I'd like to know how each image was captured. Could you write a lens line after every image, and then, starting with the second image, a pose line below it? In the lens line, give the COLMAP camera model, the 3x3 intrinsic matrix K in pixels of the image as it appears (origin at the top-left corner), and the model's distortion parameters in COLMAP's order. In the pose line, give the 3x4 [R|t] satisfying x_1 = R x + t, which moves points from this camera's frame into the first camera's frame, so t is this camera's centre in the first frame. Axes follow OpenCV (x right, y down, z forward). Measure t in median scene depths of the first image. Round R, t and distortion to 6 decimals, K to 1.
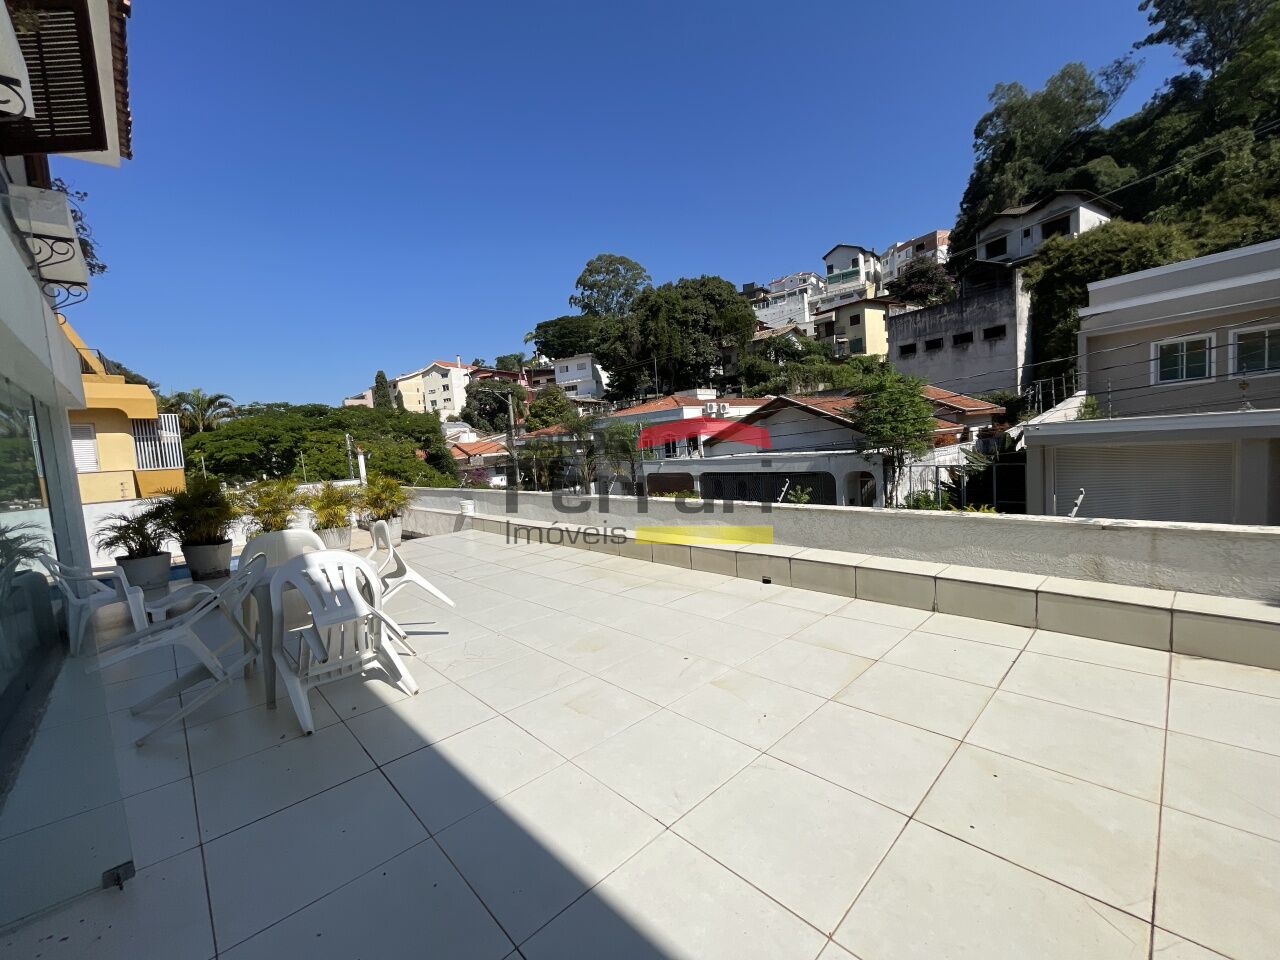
lens RADIAL K [[519.5, 0, 642.8], [0, 519.5, 482.1], [0, 0, 1]] dist [0.000915, 0.000289]
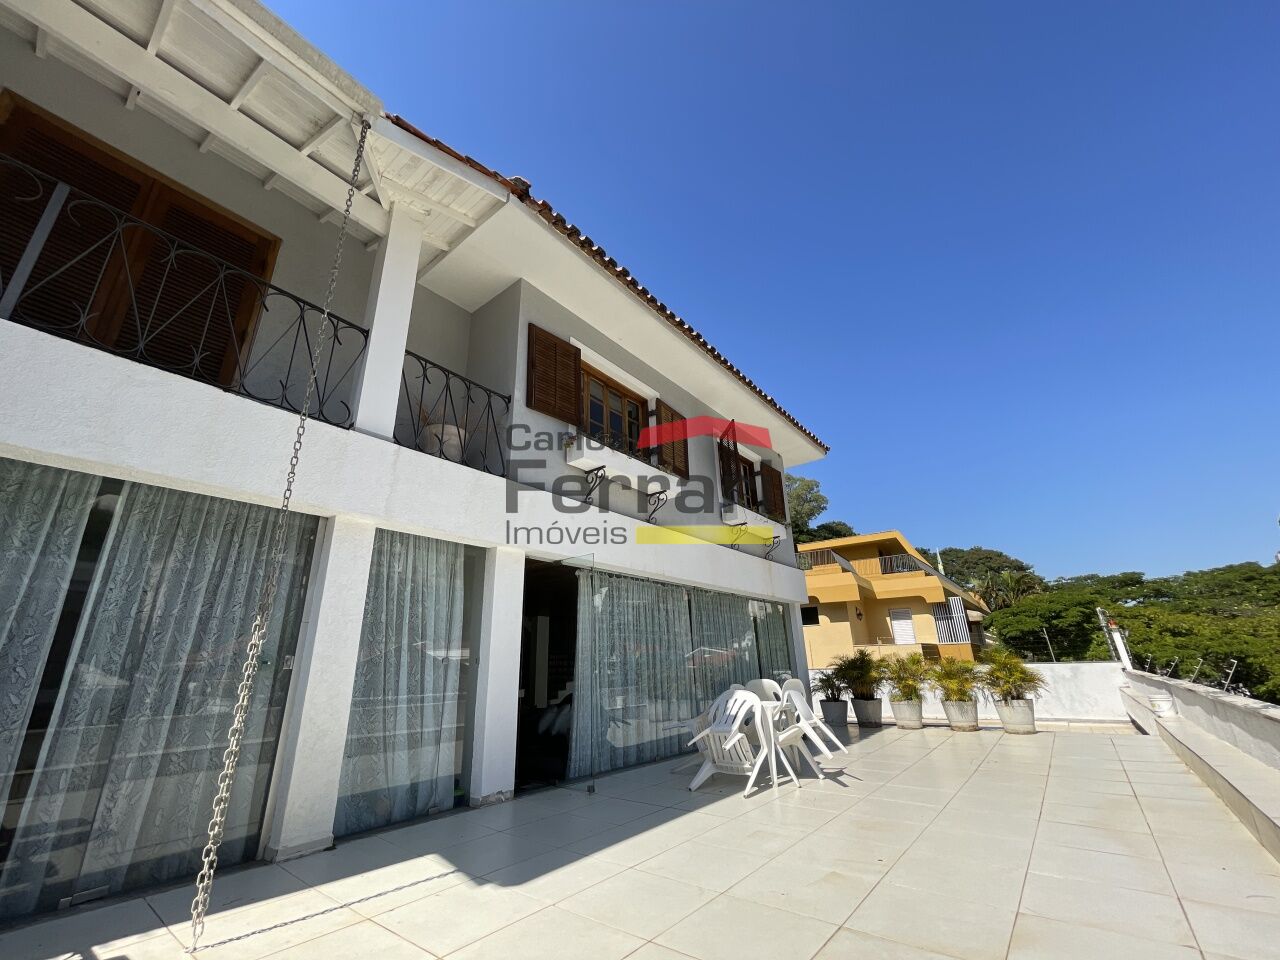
lens RADIAL K [[519.5, 0, 642.8], [0, 519.5, 482.1], [0, 0, 1]] dist [0.000915, 0.000289]
pose [[0.148645, -0.272596, -0.950577, 0.252051], [-0.051528, 0.957815, -0.282729, -0.005494], [0.987547, 0.091008, 0.128328, 0.092040]]
